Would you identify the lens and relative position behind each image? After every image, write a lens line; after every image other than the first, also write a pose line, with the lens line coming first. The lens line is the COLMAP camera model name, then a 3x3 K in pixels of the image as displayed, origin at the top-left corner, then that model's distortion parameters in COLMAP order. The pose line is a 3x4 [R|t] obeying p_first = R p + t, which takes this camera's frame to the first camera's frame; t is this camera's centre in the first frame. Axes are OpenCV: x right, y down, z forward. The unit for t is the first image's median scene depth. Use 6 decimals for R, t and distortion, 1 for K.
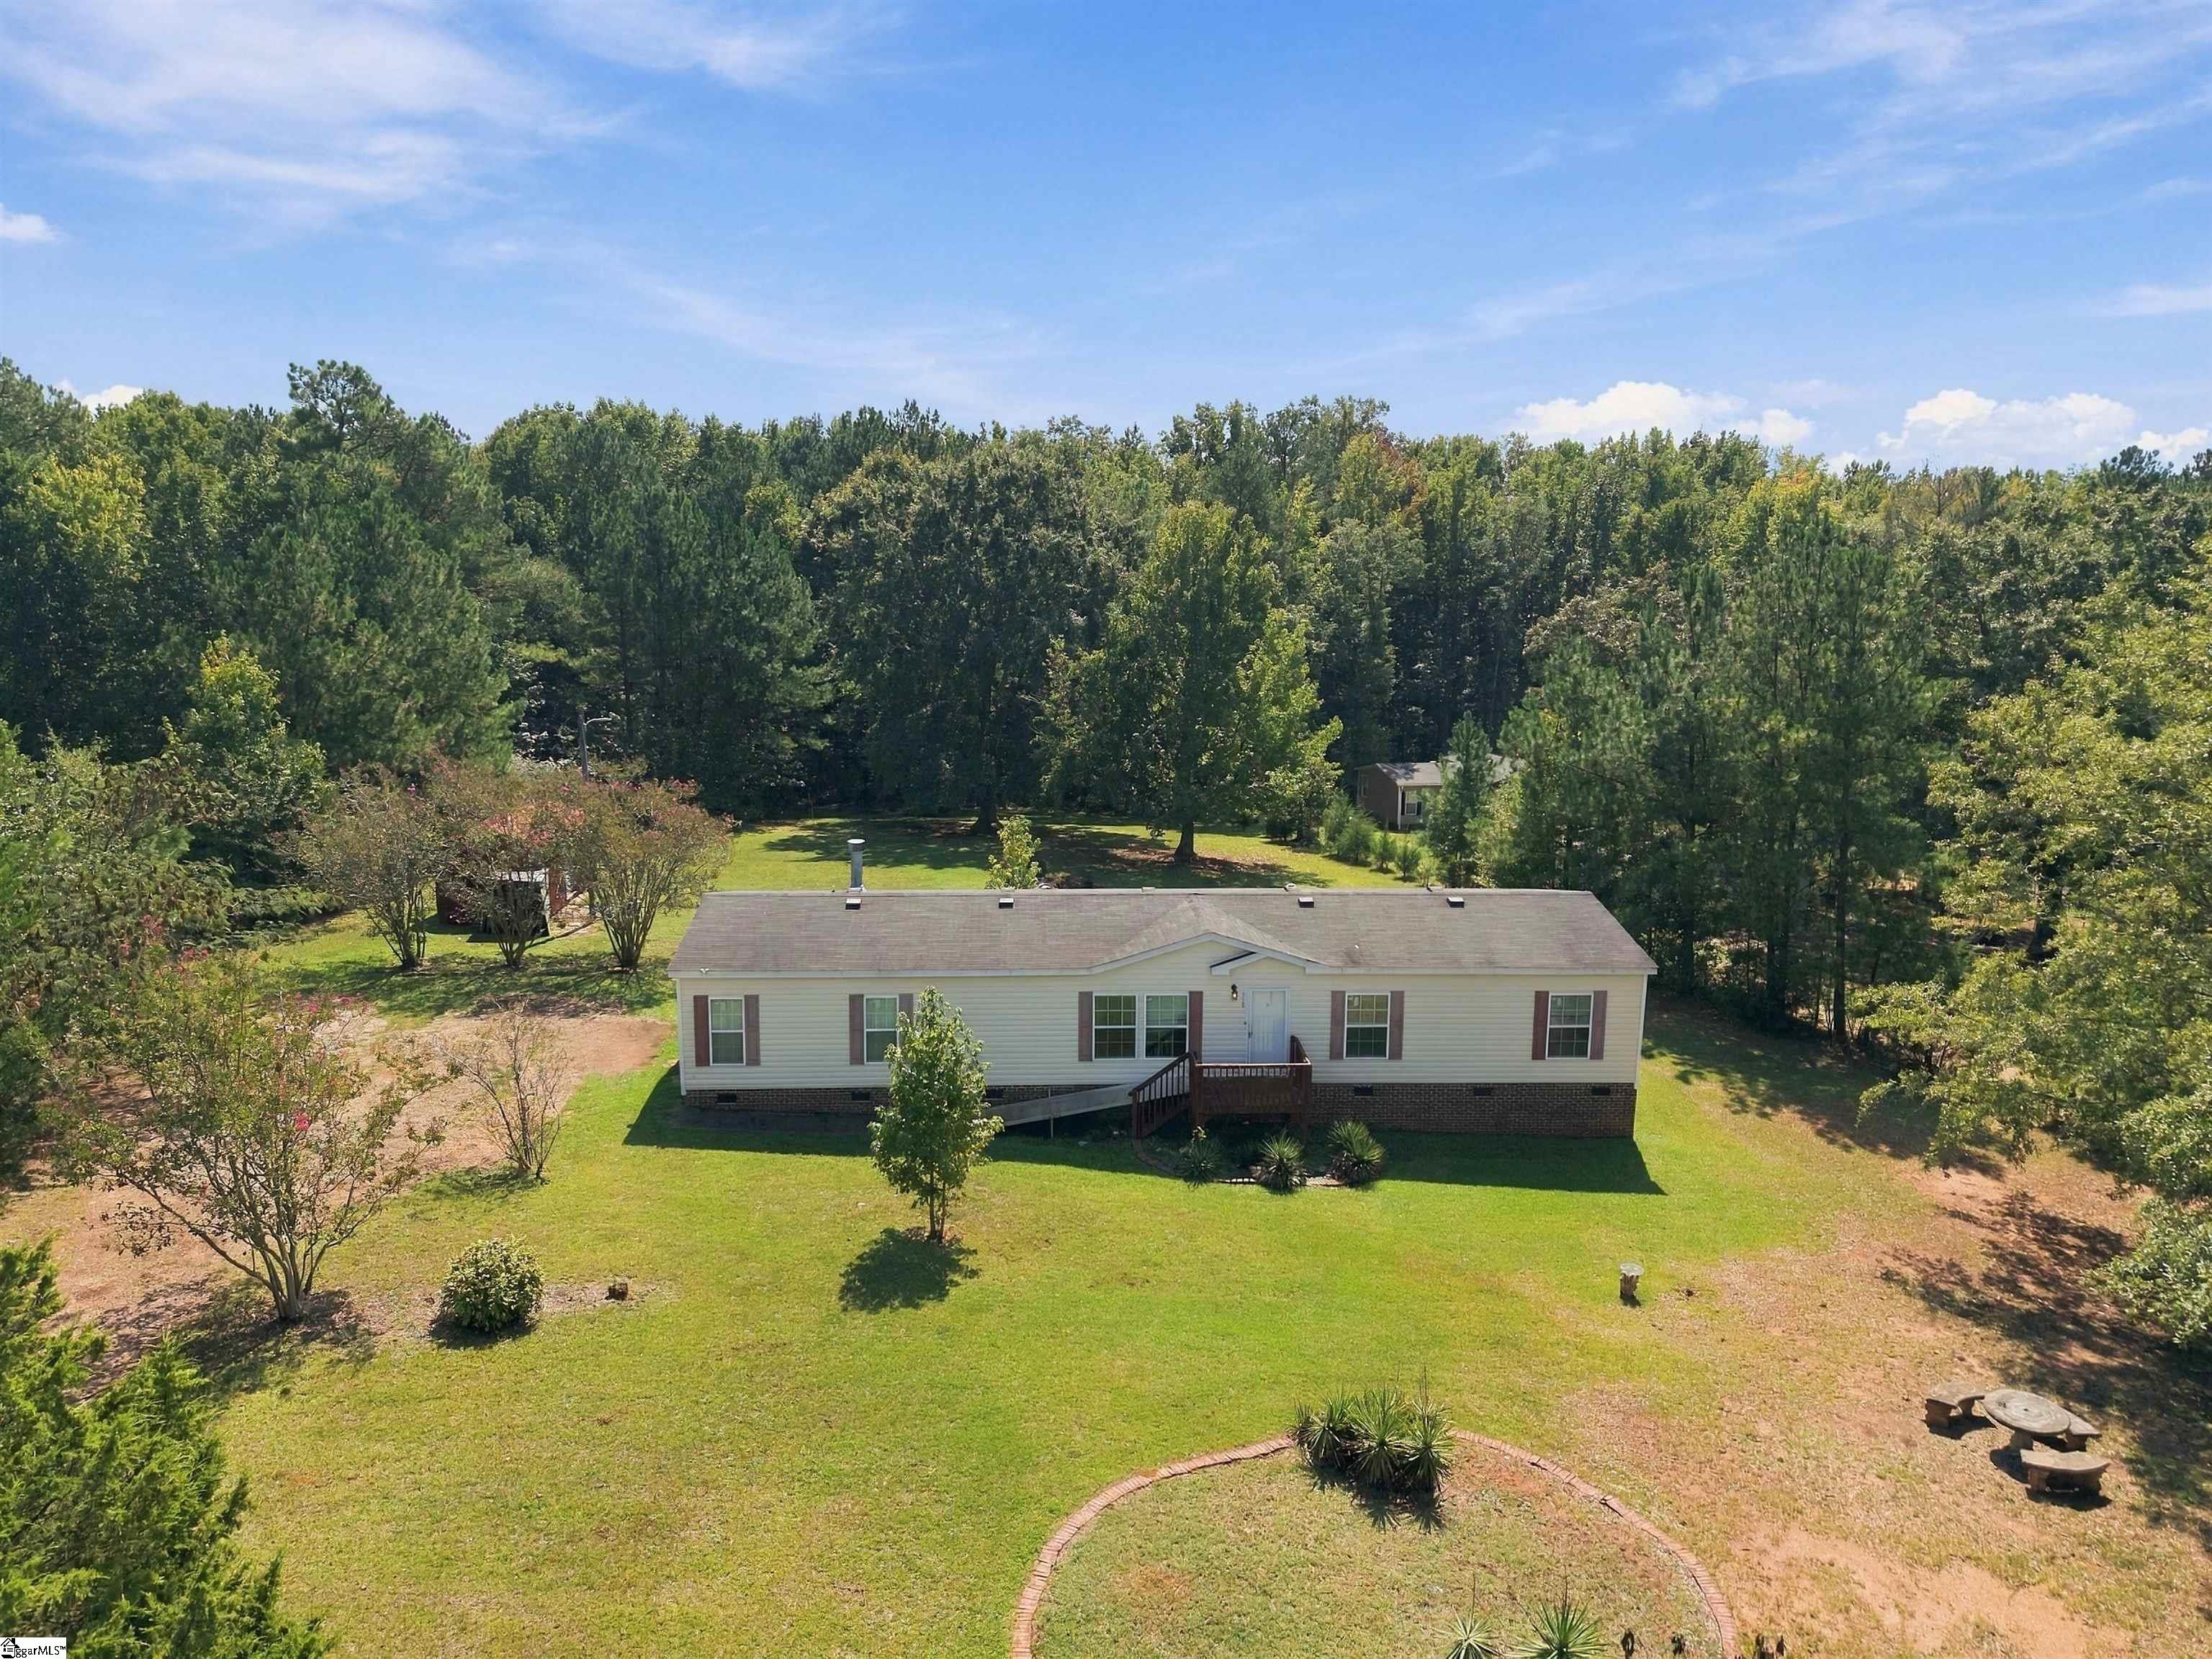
lens RADIAL K [[1481.6, 0, 1106.0], [0, 1481.6, 829.5], [0, 0, 1]] dist [0.072431, -0.096235]
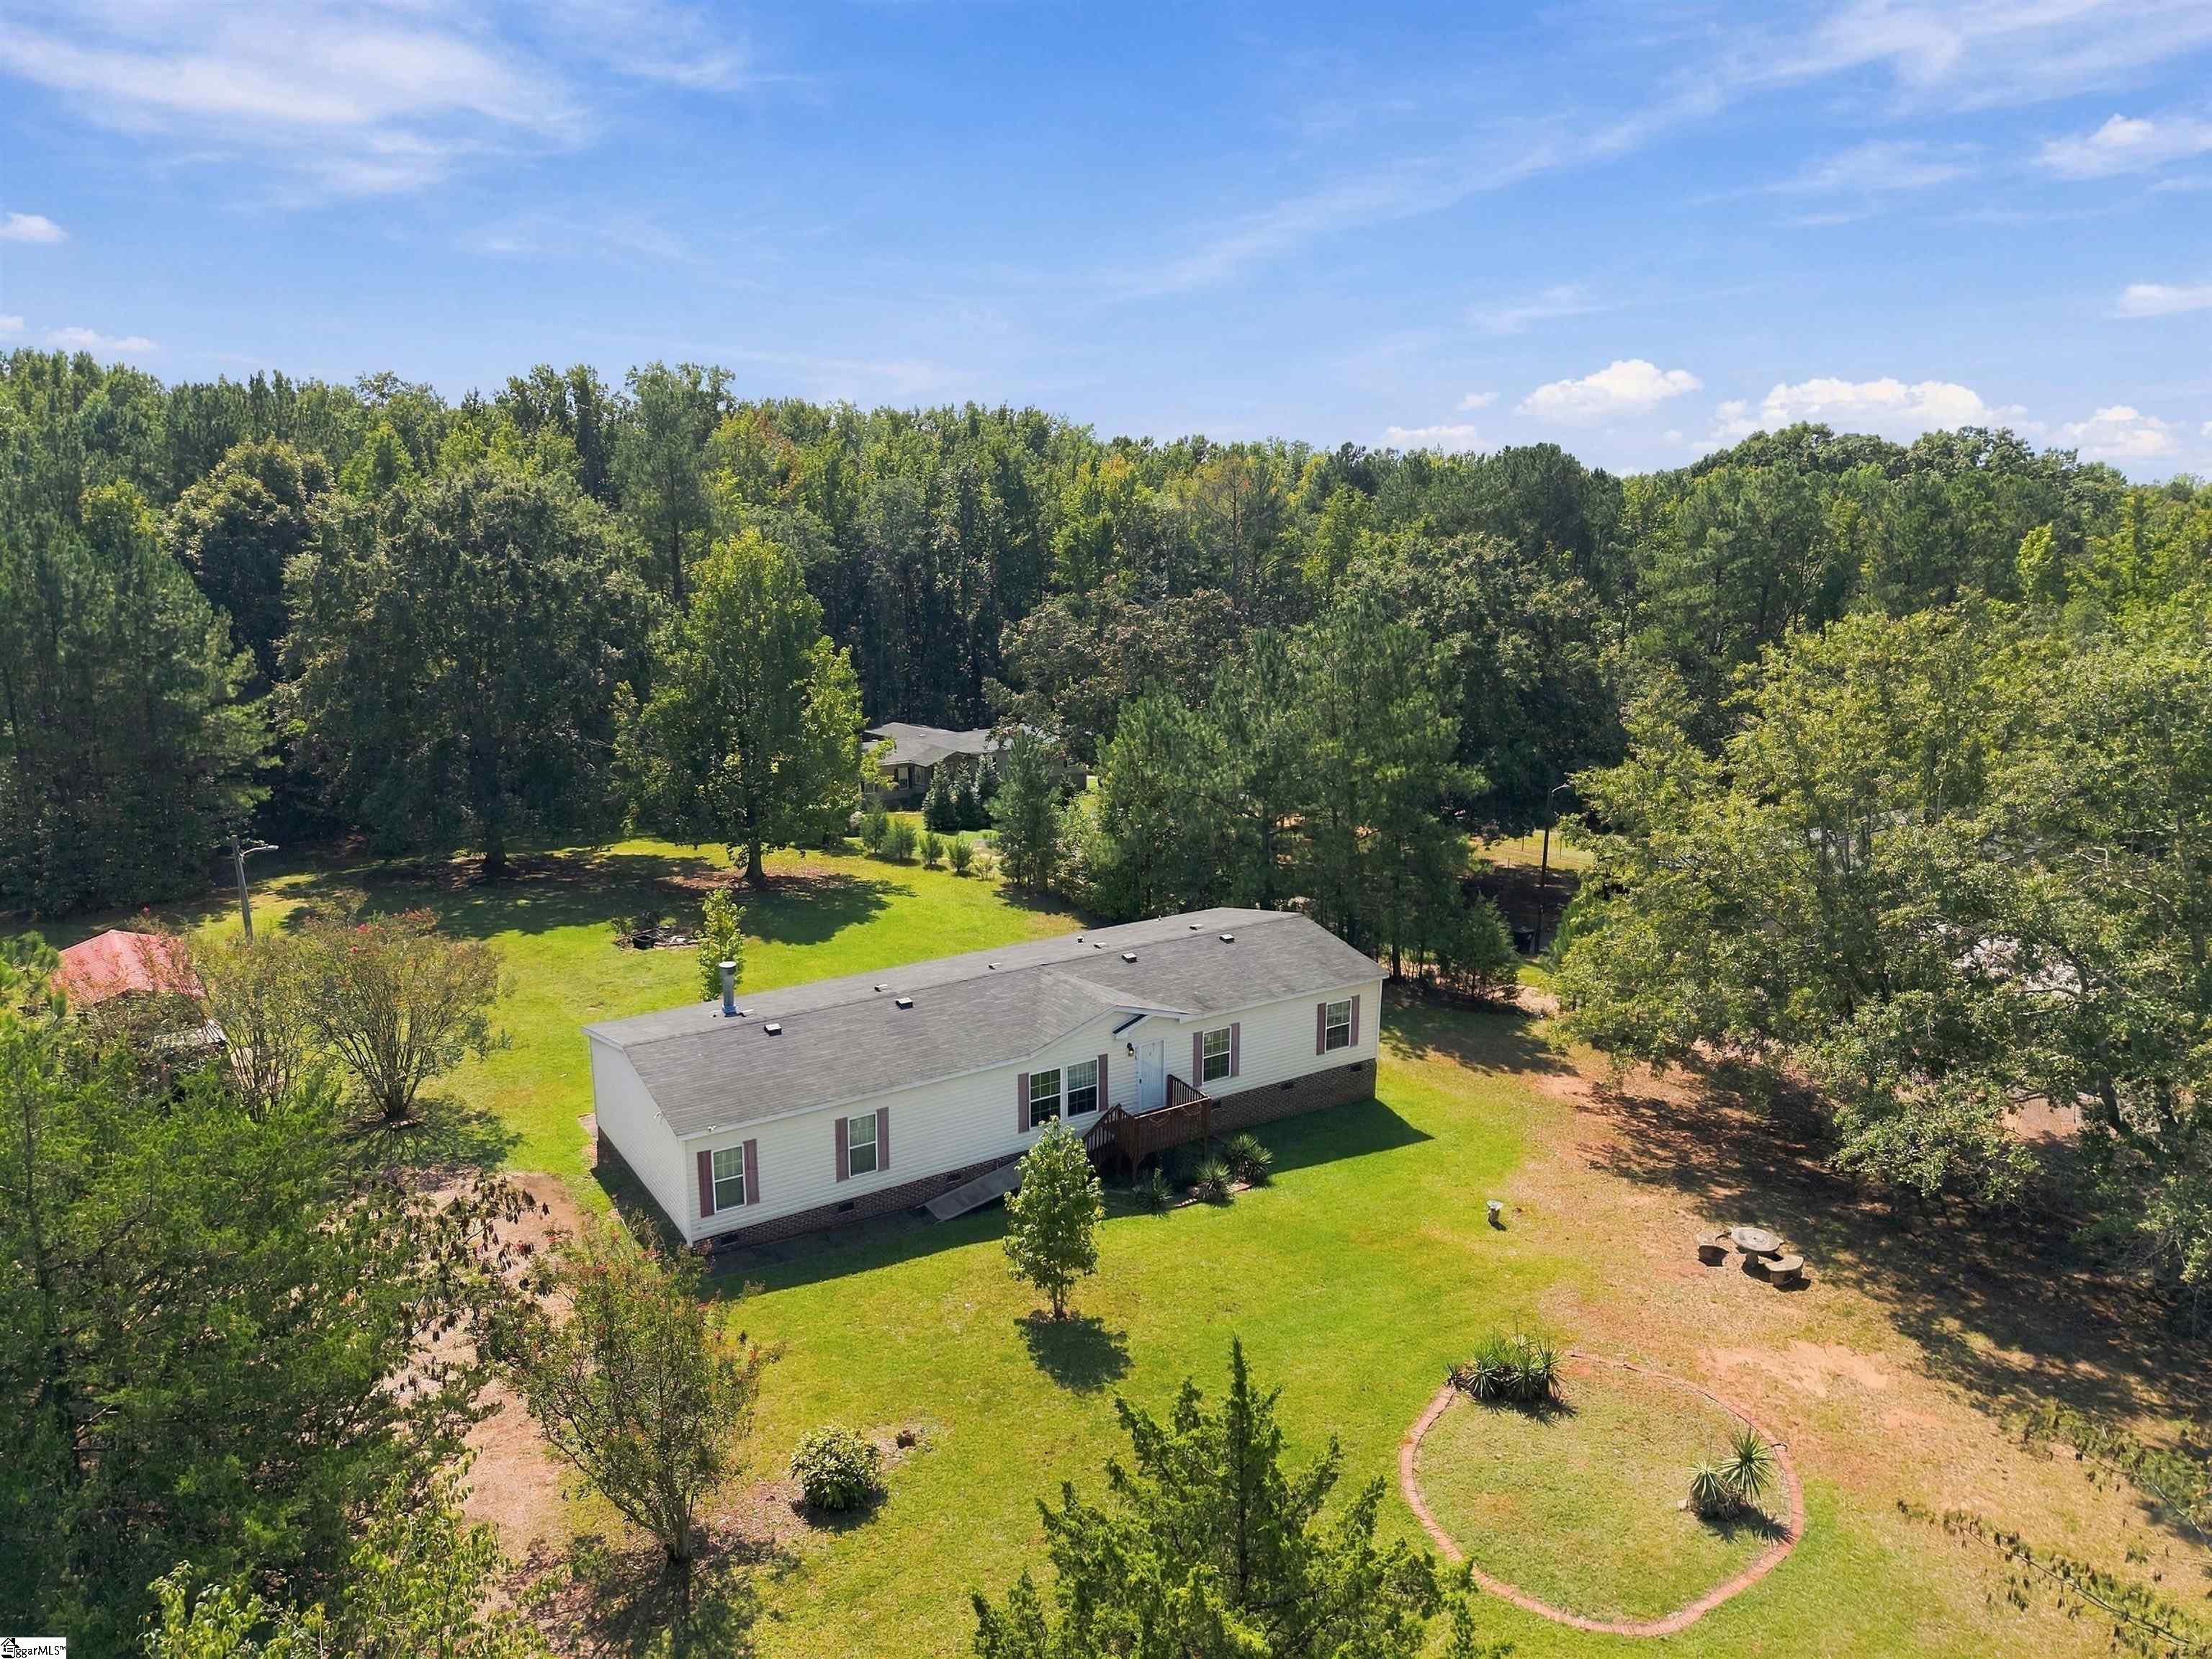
lens RADIAL K [[1481.6, 0, 1106.0], [0, 1481.6, 829.5], [0, 0, 1]] dist [0.072431, -0.096235]
pose [[0.864405, -0.116470, 0.489121, -0.507763], [0.085846, 0.992704, 0.084672, -0.175749], [-0.495414, -0.031202, 0.868096, -0.046276]]
